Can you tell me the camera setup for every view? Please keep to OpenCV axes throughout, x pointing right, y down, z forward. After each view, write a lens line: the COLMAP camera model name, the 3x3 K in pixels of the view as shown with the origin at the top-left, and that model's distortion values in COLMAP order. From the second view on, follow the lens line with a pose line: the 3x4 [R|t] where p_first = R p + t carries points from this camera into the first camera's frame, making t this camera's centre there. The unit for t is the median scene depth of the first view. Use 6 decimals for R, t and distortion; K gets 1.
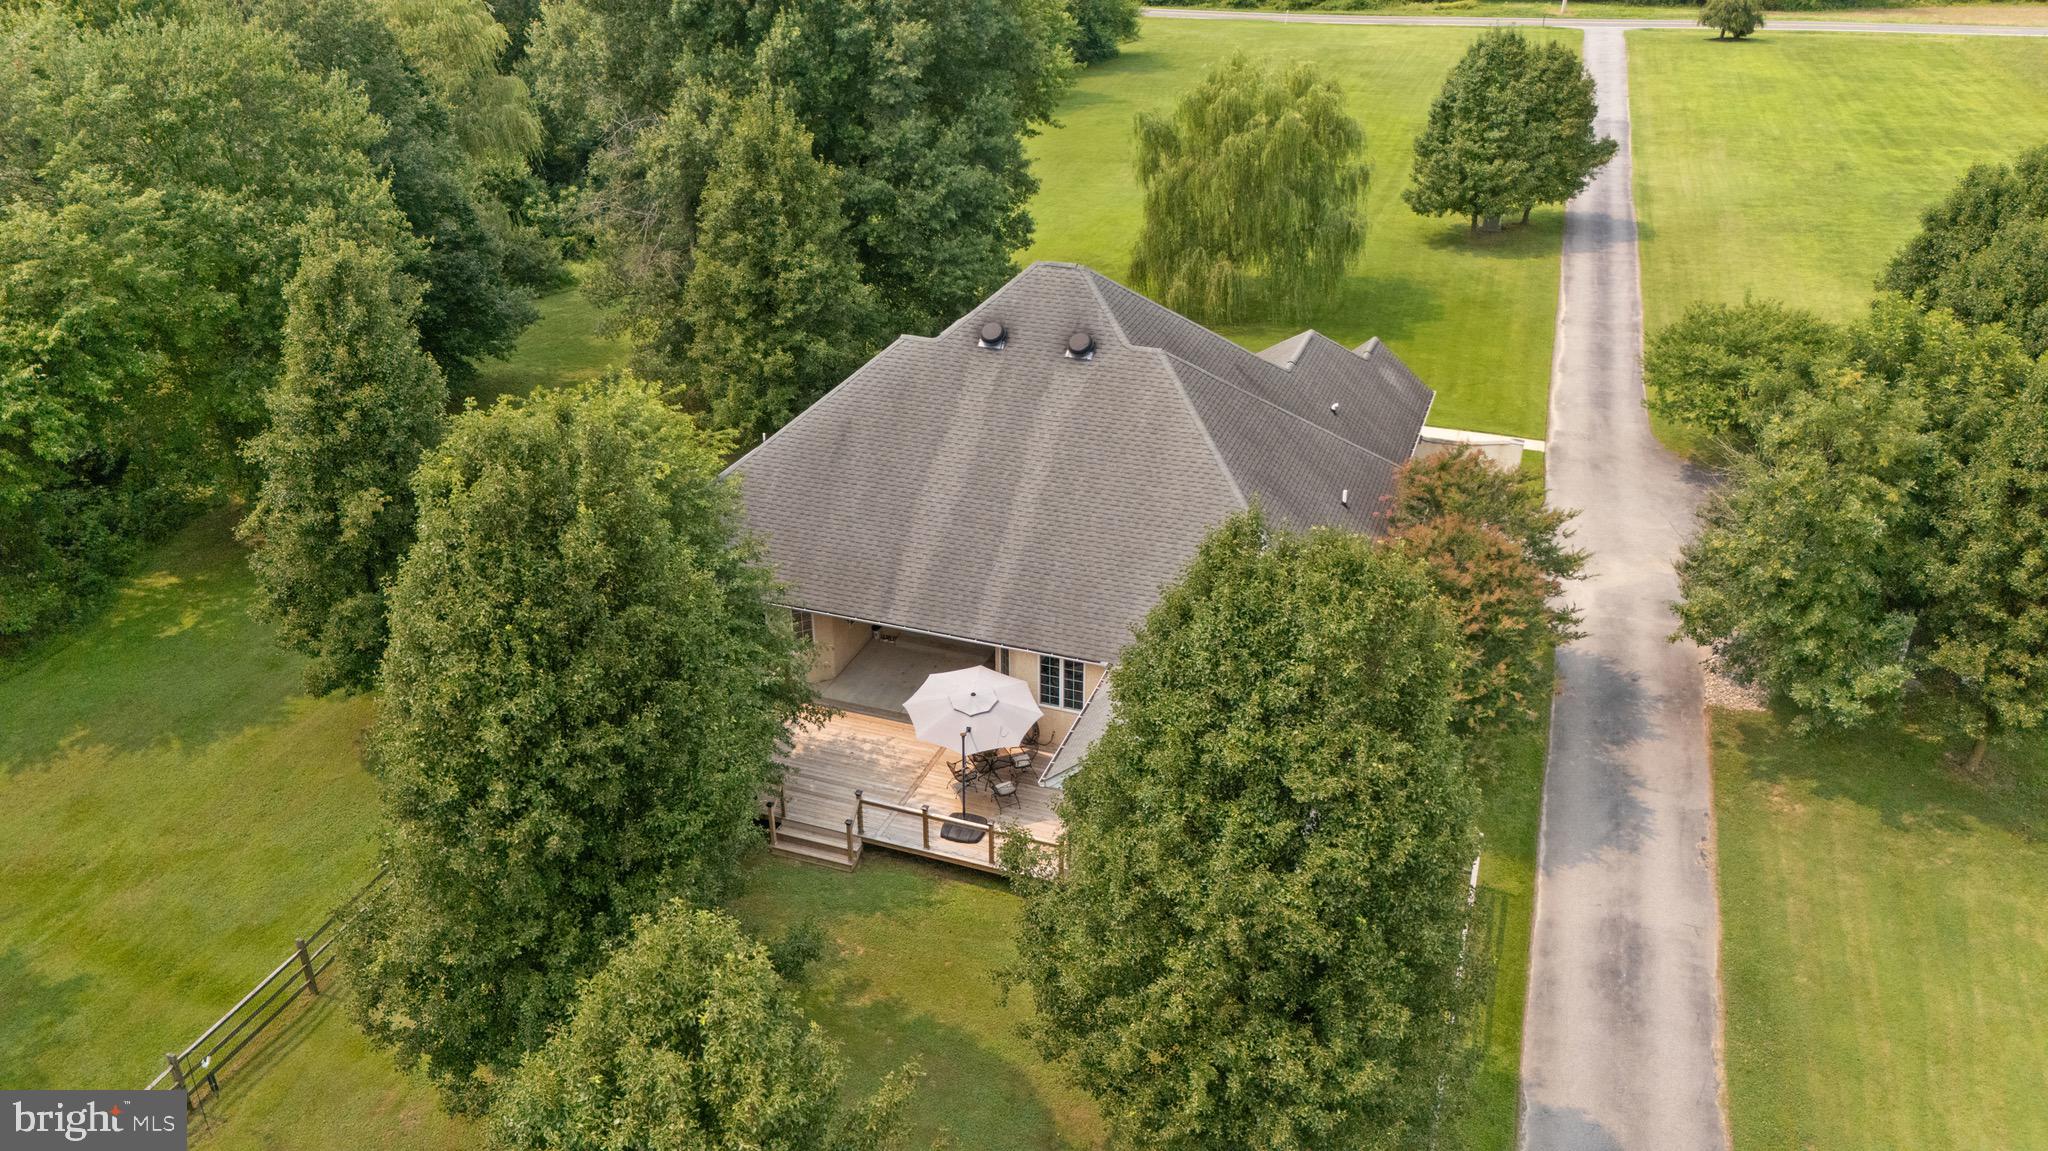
lens RADIAL K [[1517.3, 0, 1025.4], [0, 1517.3, 570.6], [0, 0, 1]] dist [0.070015, -0.068833]
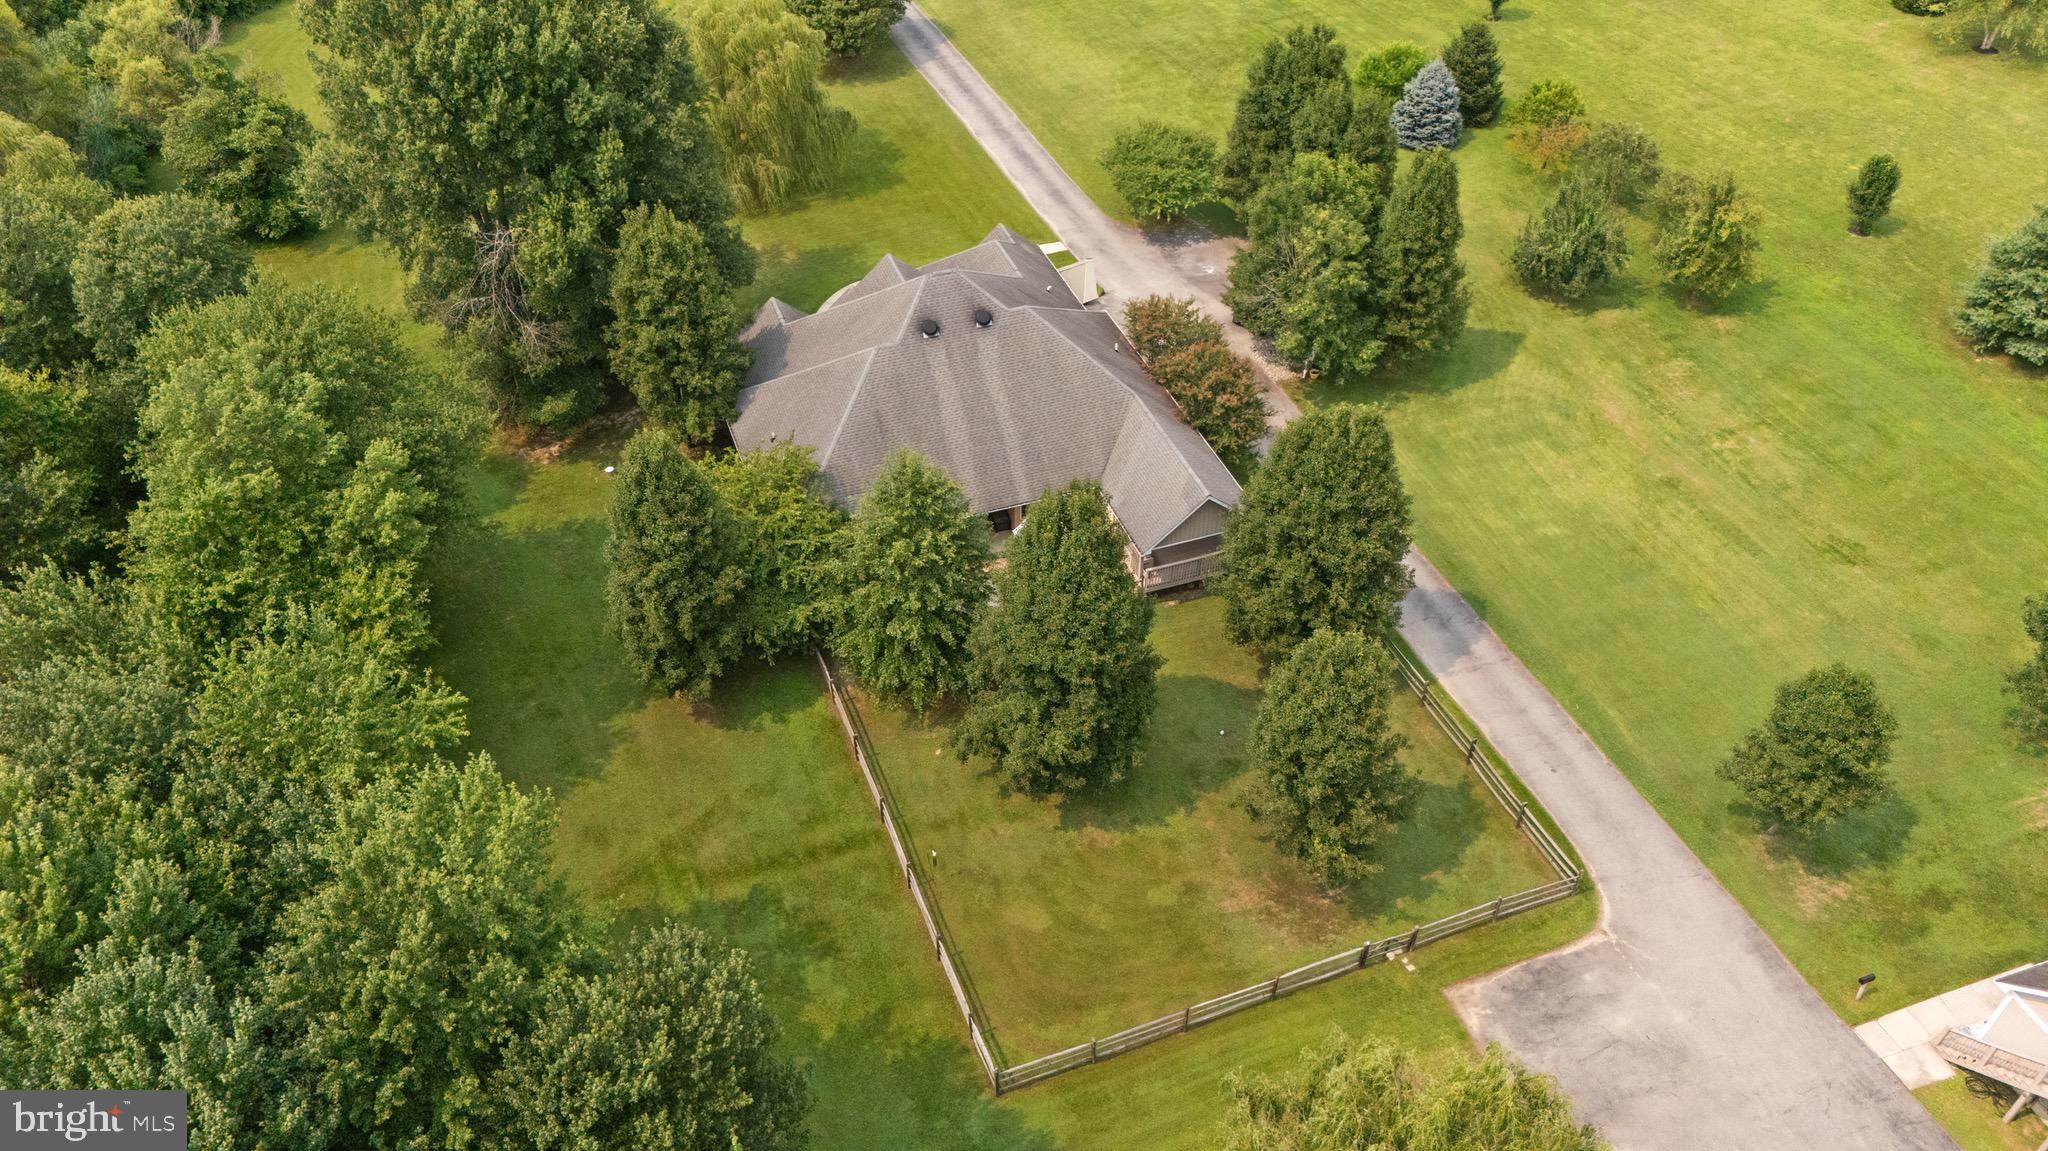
lens RADIAL K [[1517.3, 0, 1026.7], [0, 1517.3, 582.1], [0, 0, 1]] dist [0.070015, -0.068833]
pose [[0.765887, -0.428210, 0.479639, -0.856620], [0.300115, 0.897801, 0.322311, -0.411131], [-0.568637, -0.102907, 0.816126, -0.439085]]
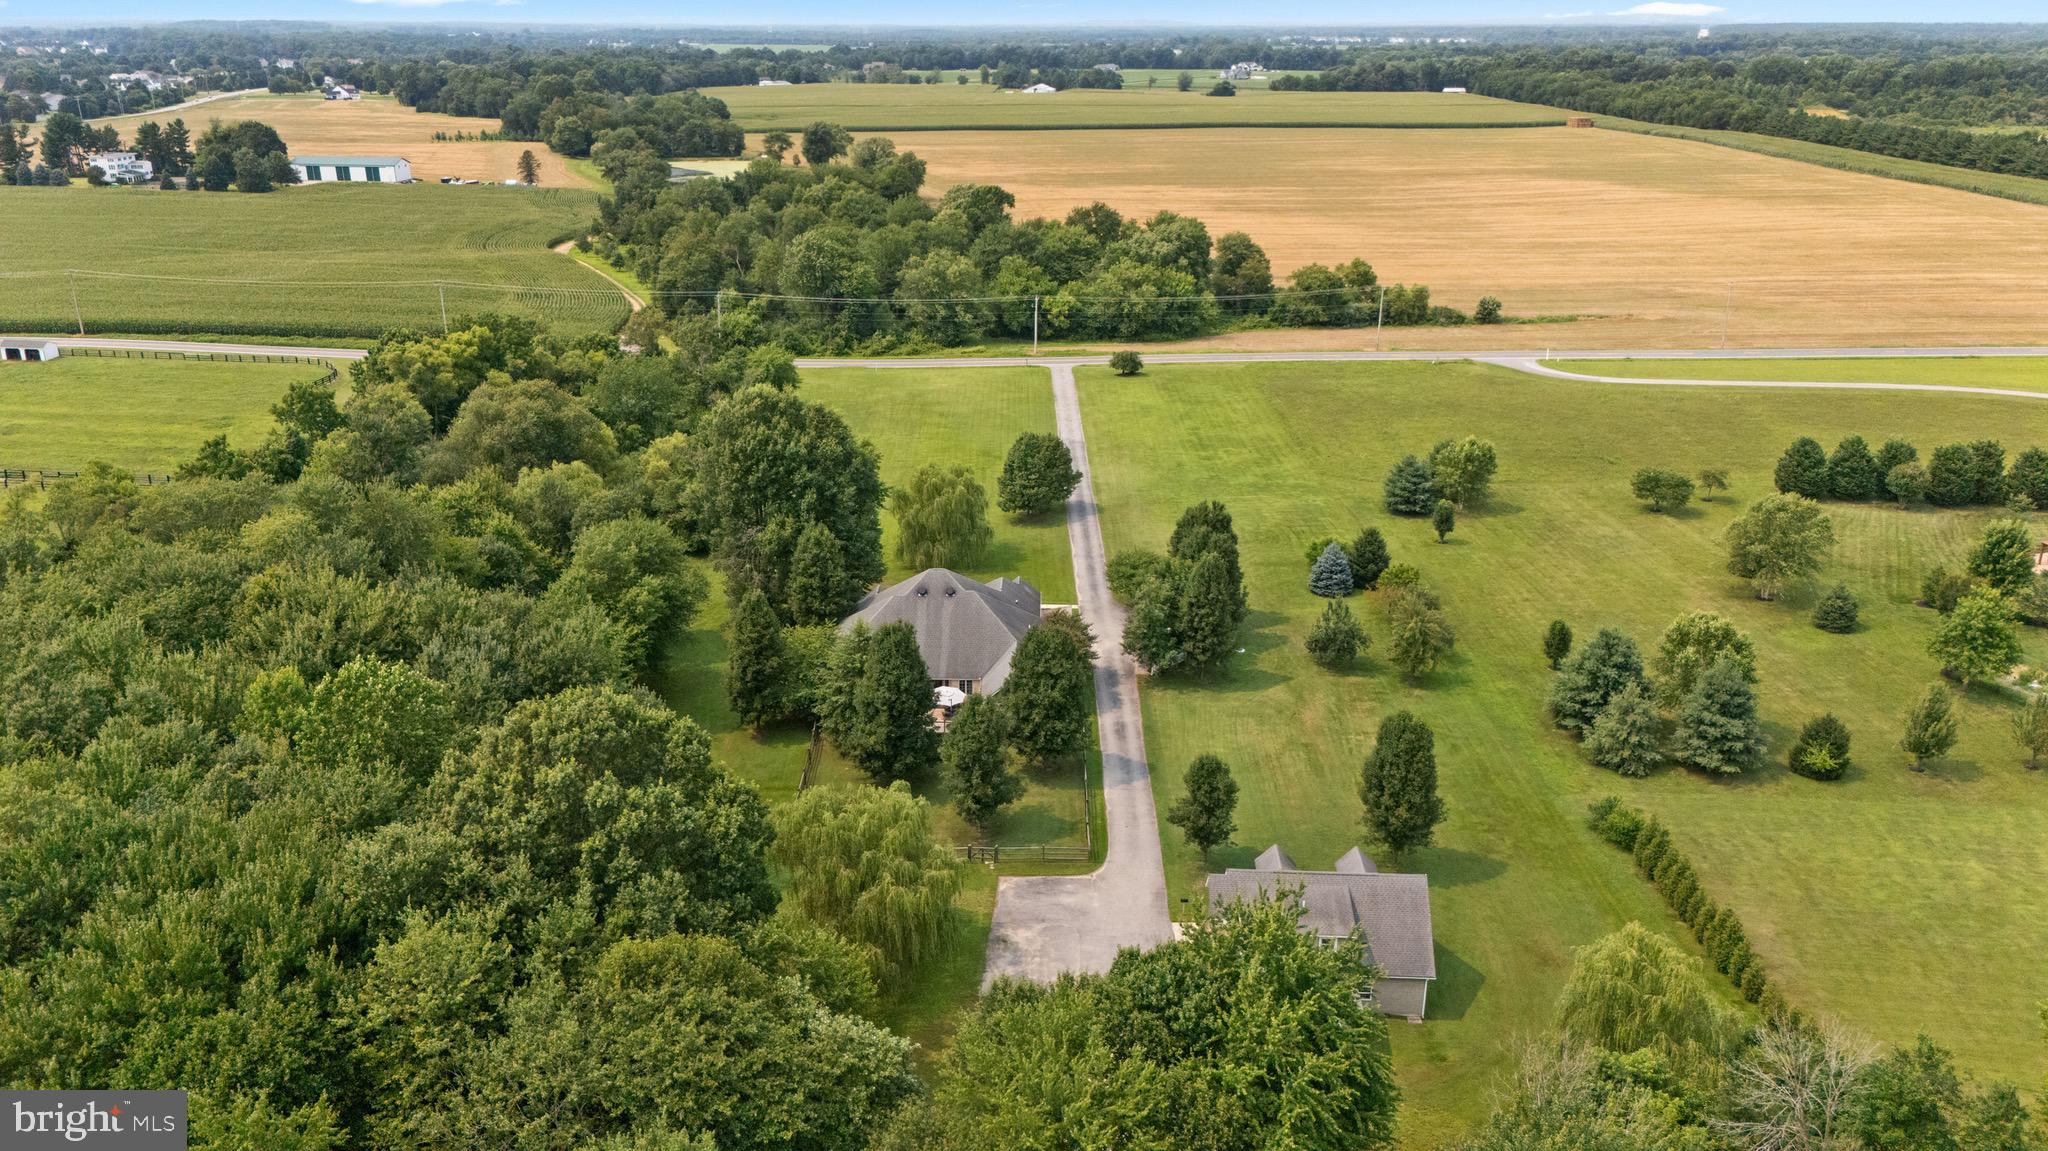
lens RADIAL K [[1517.3, 0, 1029.3], [0, 1517.3, 582.2], [0, 0, 1]] dist [0.070015, -0.068833]
pose [[0.944181, -0.113866, 0.309121, -0.831640], [0.150851, 0.983644, -0.098433, 0.187121], [-0.292857, 0.139570, 0.945915, -2.234317]]
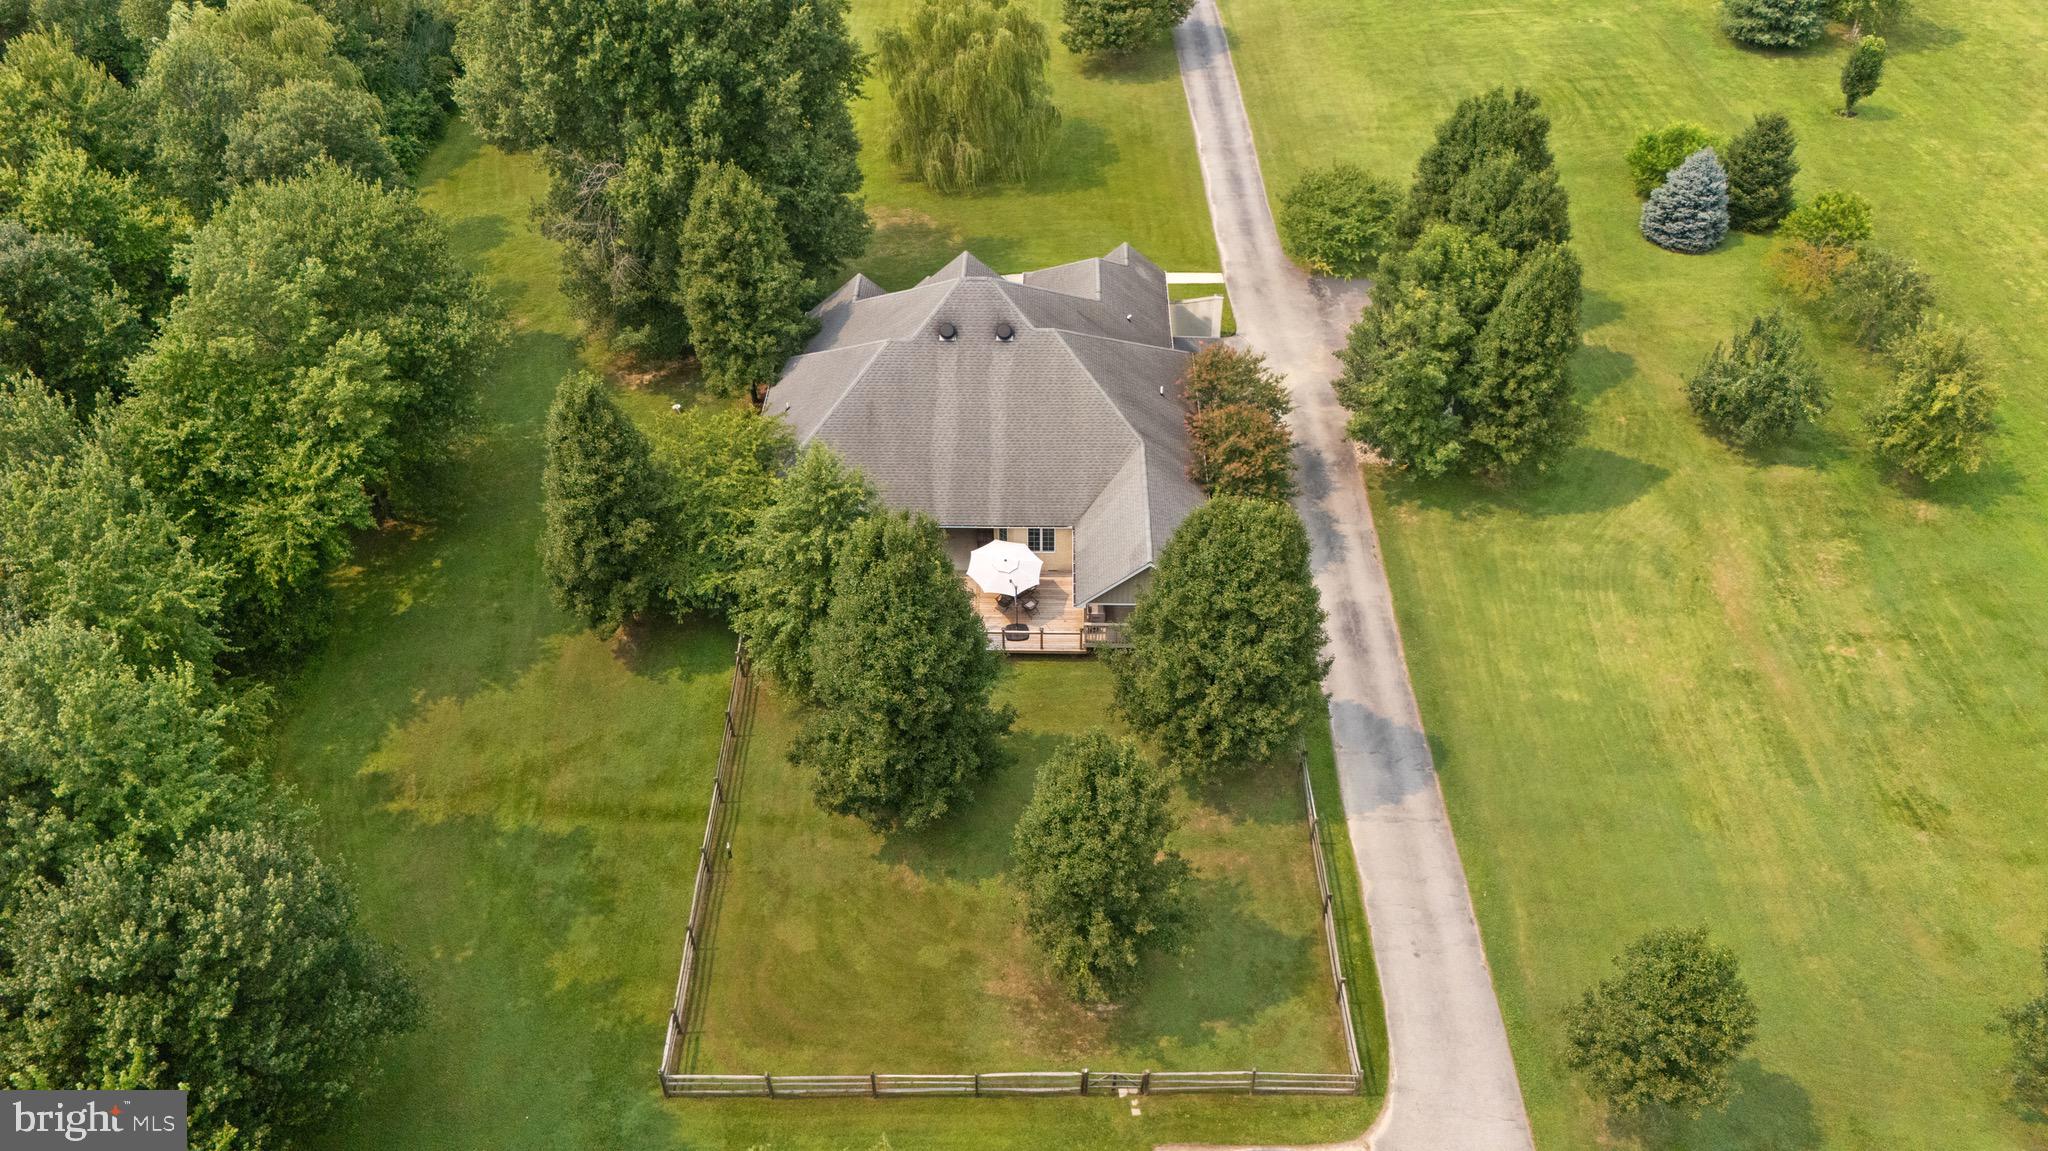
lens RADIAL K [[1517.3, 0, 1022.2], [0, 1517.3, 581.9], [0, 0, 1]] dist [0.070015, -0.068833]
pose [[0.945433, -0.221668, 0.238789, -0.394323], [0.156582, 0.951829, 0.263634, -0.318093], [-0.285725, -0.211858, 0.934600, -0.597362]]
